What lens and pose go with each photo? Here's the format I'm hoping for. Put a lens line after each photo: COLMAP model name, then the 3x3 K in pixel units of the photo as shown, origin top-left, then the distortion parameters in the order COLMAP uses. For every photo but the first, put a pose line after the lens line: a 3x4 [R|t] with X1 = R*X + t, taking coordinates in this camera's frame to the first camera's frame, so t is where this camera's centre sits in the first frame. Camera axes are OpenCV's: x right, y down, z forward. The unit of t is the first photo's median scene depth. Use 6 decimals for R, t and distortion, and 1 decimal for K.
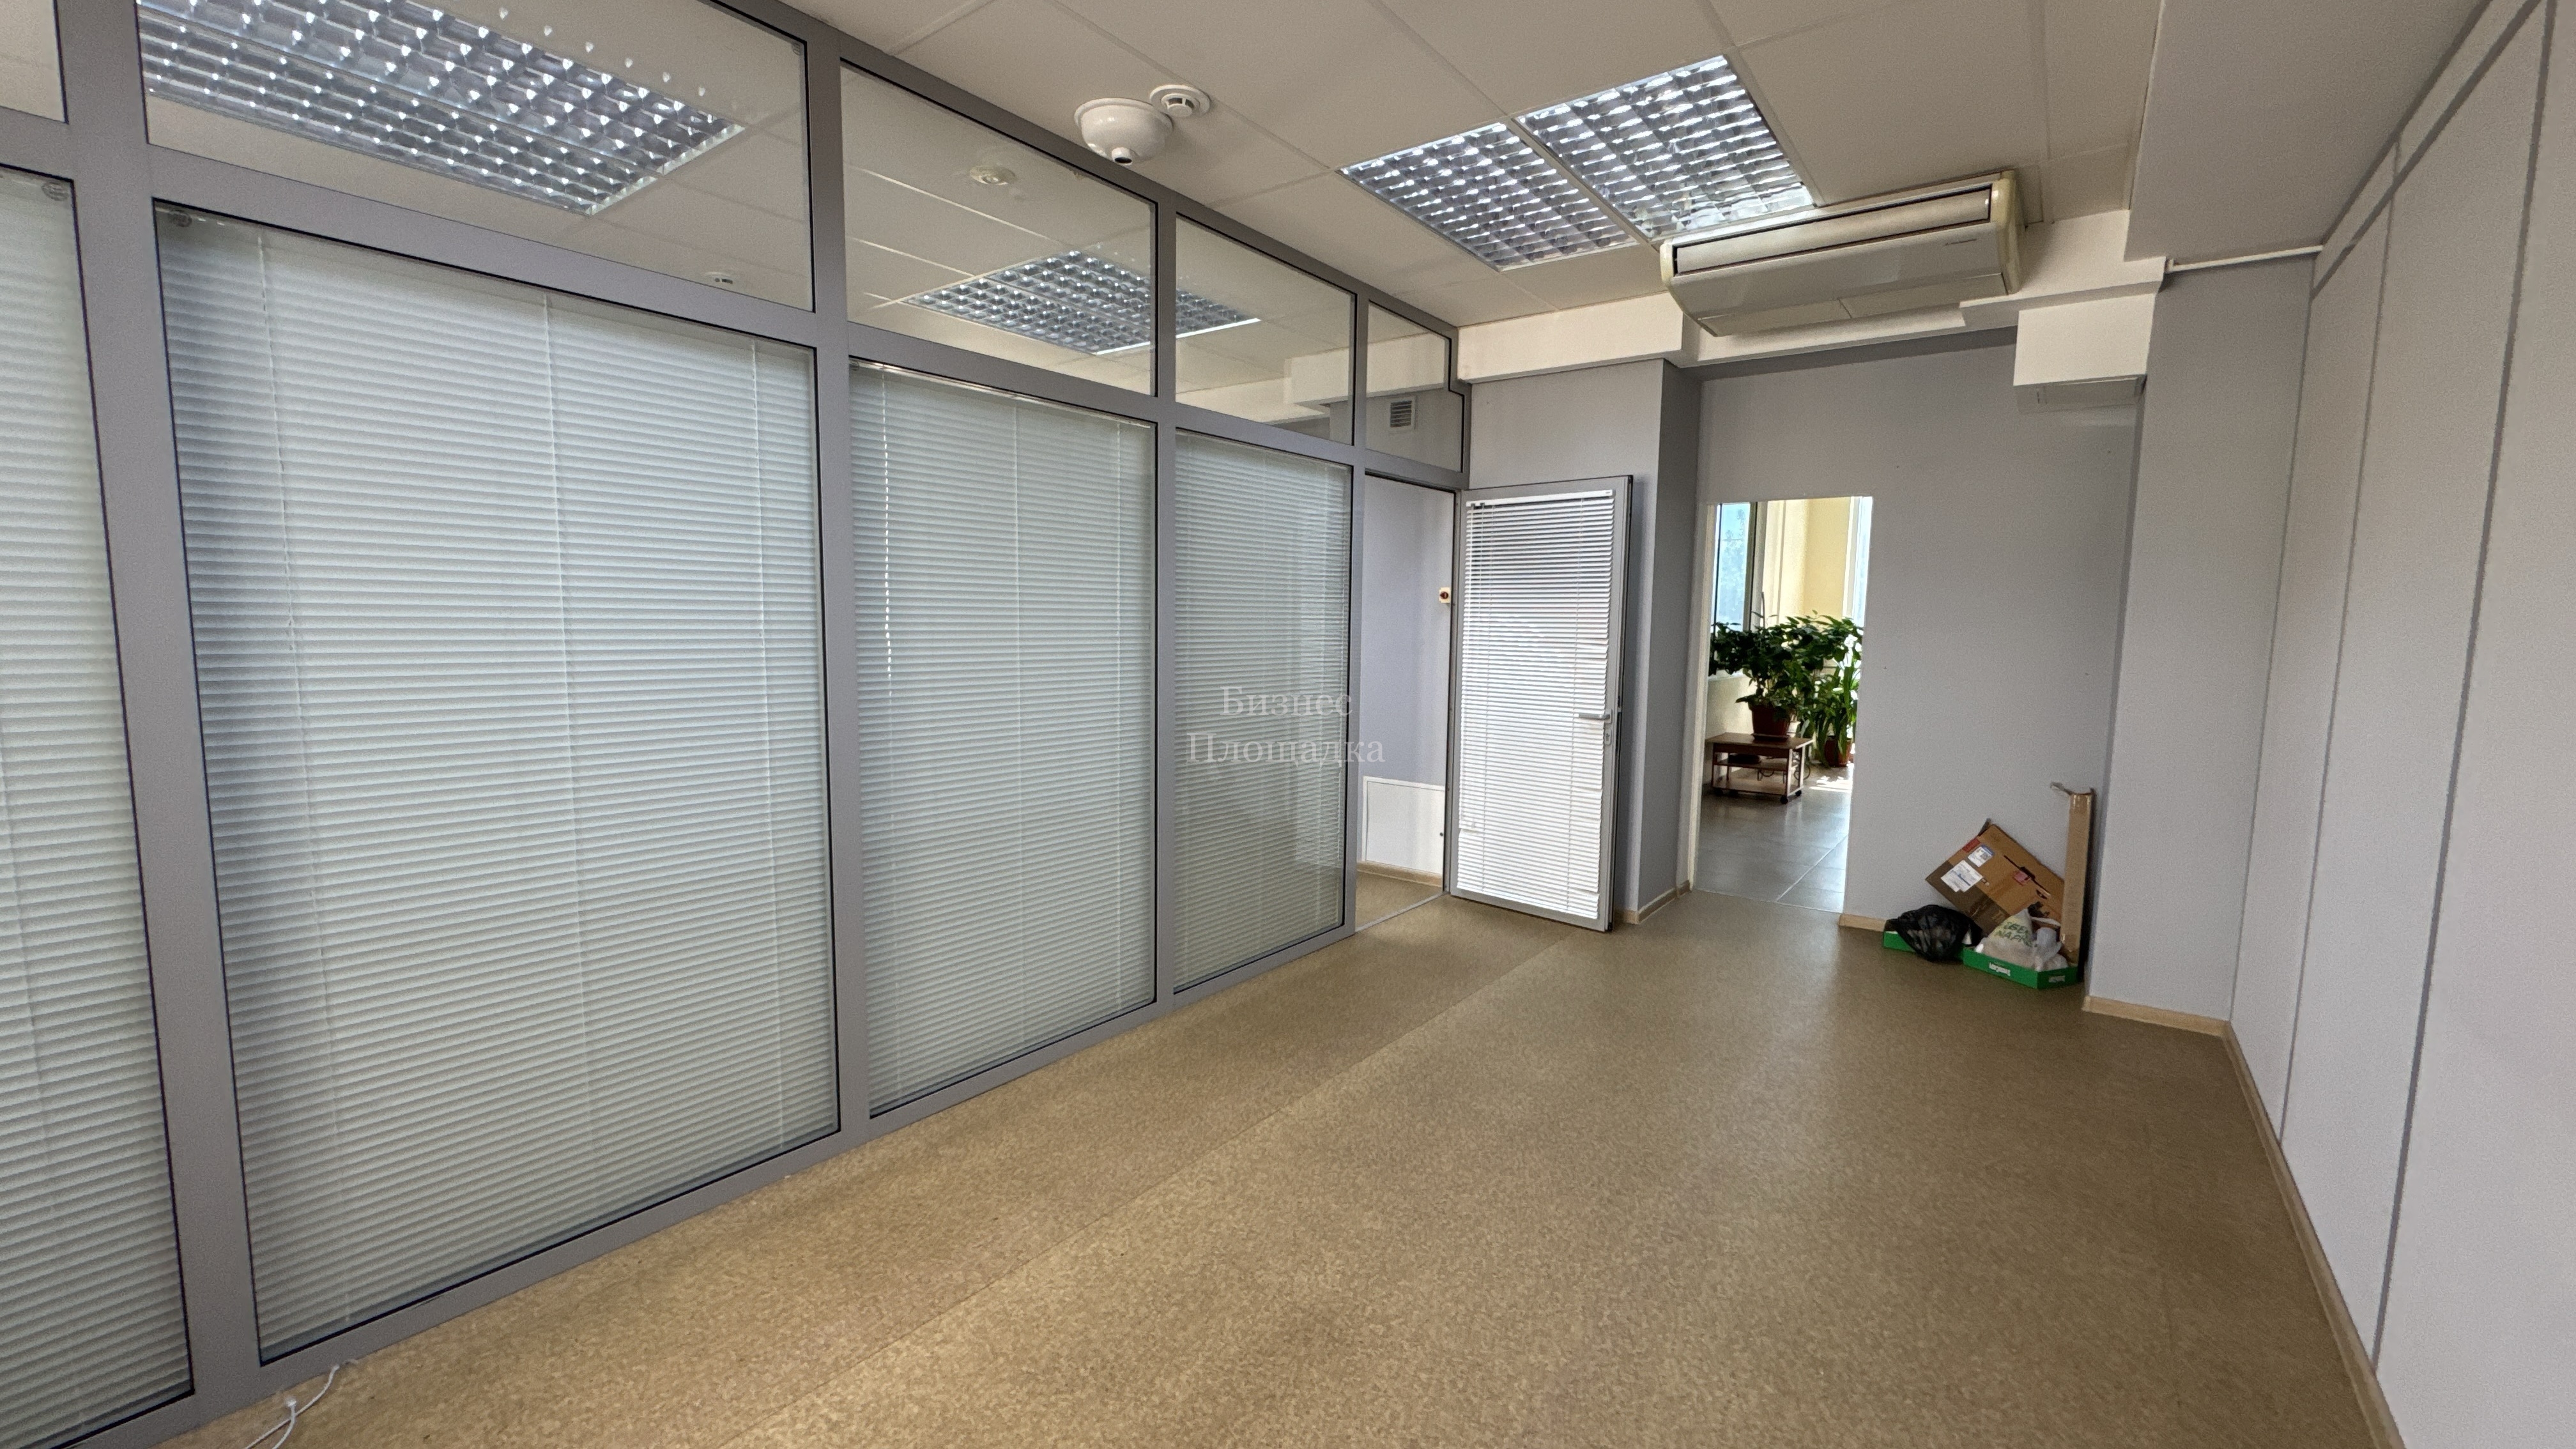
lens RADIAL K [[1026.6, 0, 1294.5], [0, 1026.6, 718.8], [0, 0, 1]] dist [-0.000654, -0.000087]
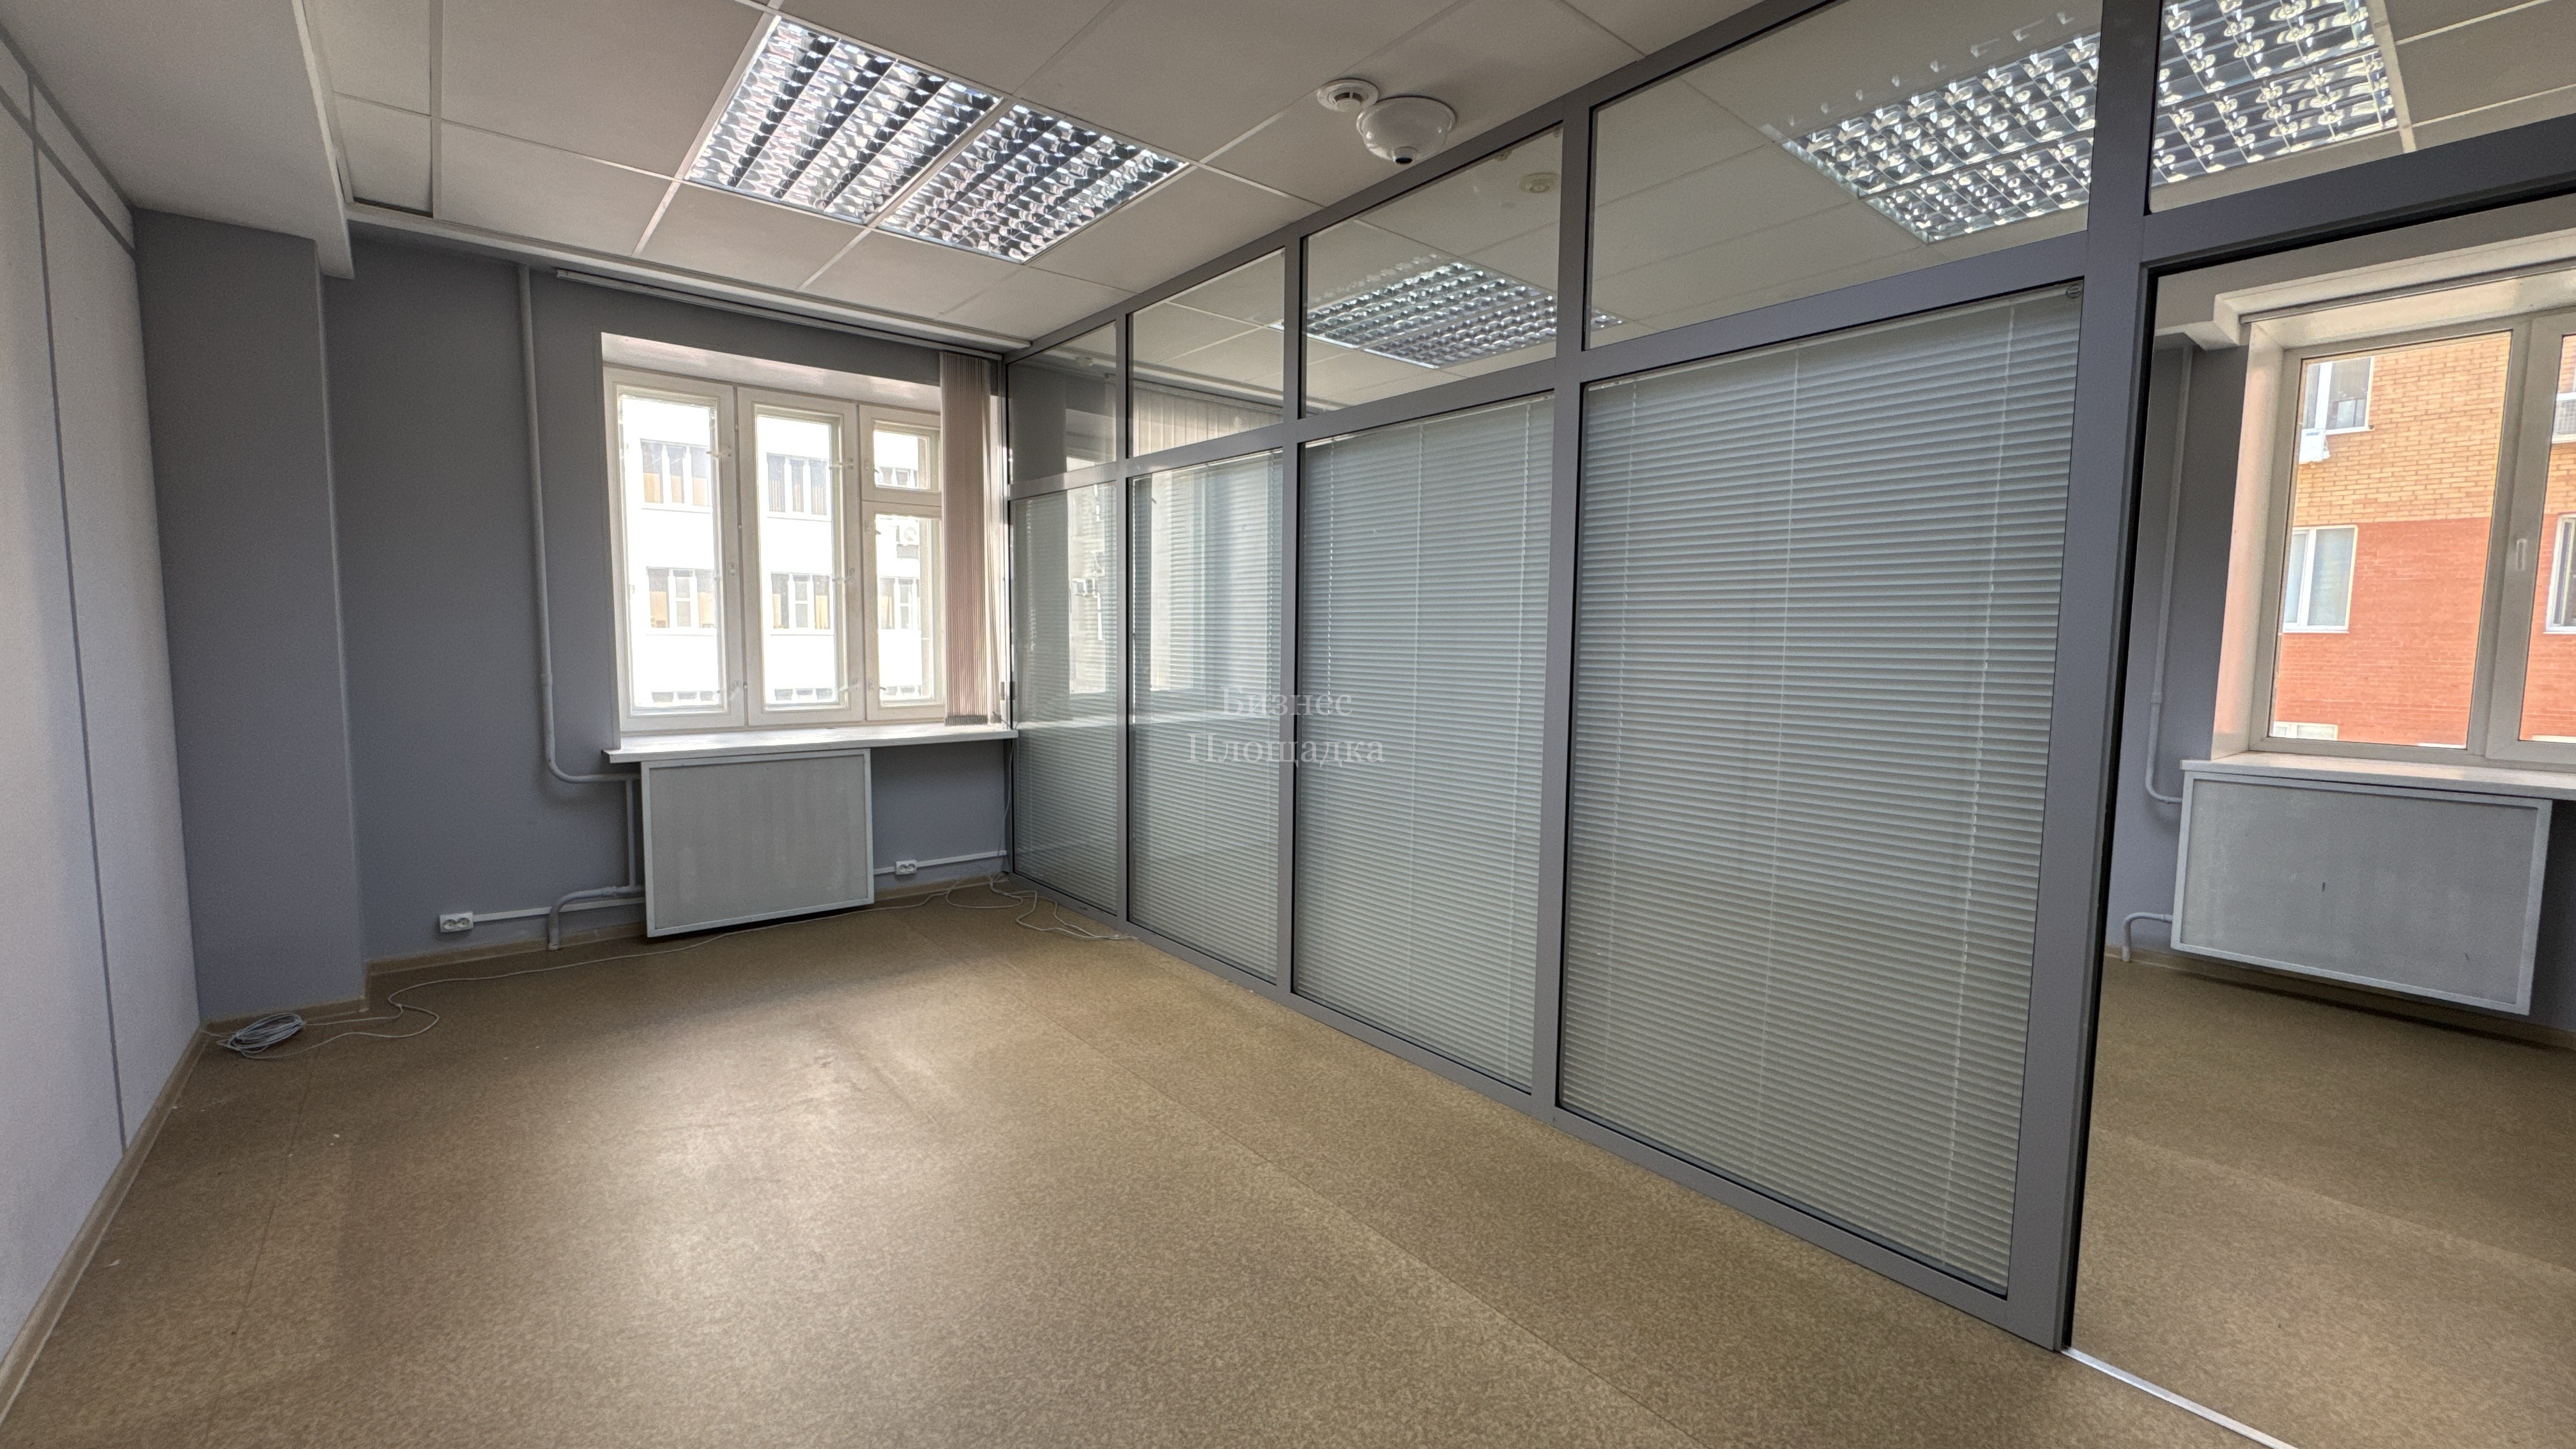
lens RADIAL K [[1022.6, 0, 1281.7], [0, 1022.6, 744.7], [0, 0, 1]] dist [-0.000042, 0.000127]
pose [[-0.252713, 0.084127, -0.963877, 0.514321], [-0.096782, 0.989018, 0.111696, -0.055346], [0.962689, 0.121513, -0.241796, 0.735082]]
